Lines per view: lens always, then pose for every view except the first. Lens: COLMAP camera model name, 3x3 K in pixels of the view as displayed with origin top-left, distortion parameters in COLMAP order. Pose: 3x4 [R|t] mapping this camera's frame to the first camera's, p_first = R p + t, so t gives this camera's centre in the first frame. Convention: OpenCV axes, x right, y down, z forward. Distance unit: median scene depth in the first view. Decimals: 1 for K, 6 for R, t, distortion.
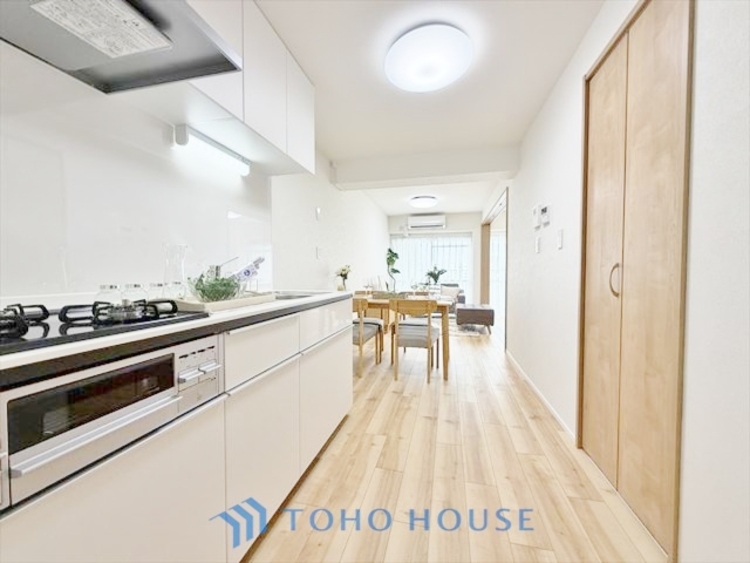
lens RADIAL K [[298.2, 0, 372.6], [0, 298.2, 271.4], [0, 0, 1]] dist [0.000311, 0.000691]
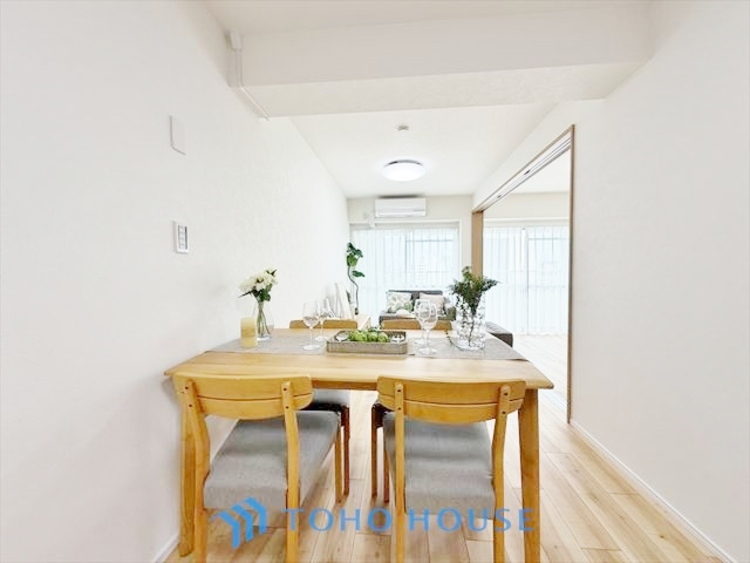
lens RADIAL K [[298.2, 0, 375.4], [0, 298.2, 278.4], [0, 0, 1]] dist [0.000311, 0.000691]
pose [[0.987011, -0.010975, 0.160278, 0.000396], [0.007030, 0.999659, 0.025164, -0.009230], [-0.160500, -0.023711, 0.986751, 0.278976]]
